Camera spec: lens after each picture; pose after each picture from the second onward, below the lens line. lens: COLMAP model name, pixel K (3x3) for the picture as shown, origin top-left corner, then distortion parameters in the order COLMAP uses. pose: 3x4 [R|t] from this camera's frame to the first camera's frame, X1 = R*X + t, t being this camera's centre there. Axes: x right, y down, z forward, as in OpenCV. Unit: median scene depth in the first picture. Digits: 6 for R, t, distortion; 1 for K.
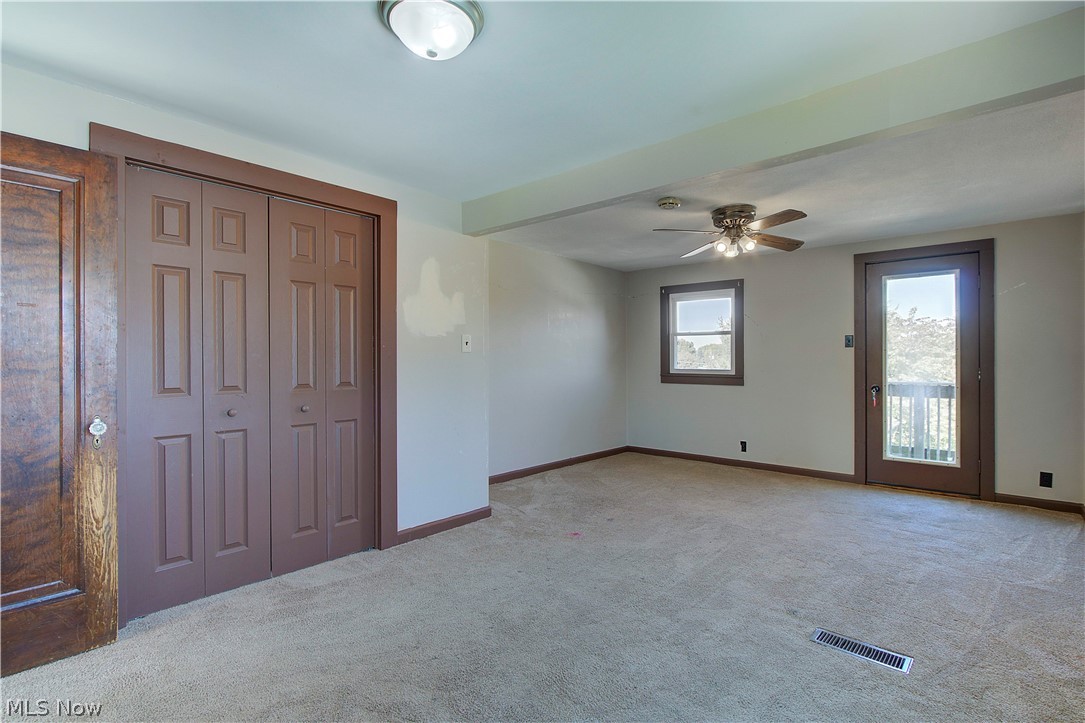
lens RADIAL K [[515.2, 0, 542.5], [0, 515.2, 361.5], [0, 0, 1]] dist [-0.002483, -0.000034]
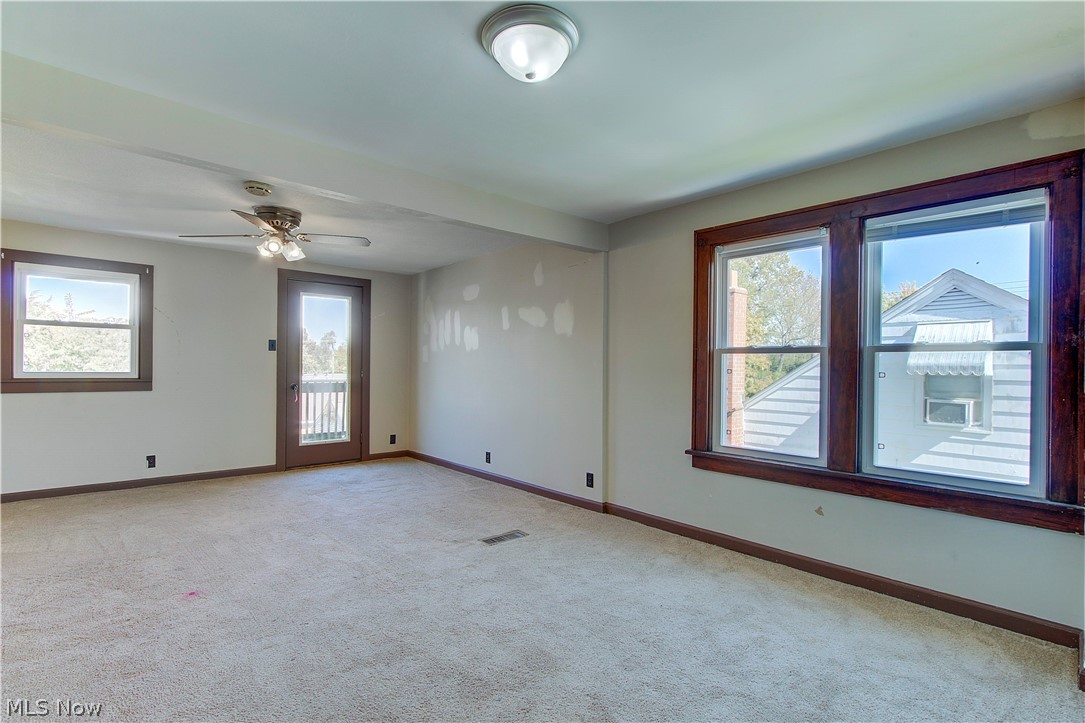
lens RADIAL K [[517.3, 0, 542.5], [0, 517.3, 361.5], [0, 0, 1]] dist [-0.002398, -0.000213]
pose [[0.115854, 0.010716, 0.993209, -0.524874], [-0.008147, 0.999918, -0.009838, 0.002506], [-0.993233, -0.006952, 0.115931, 0.348363]]
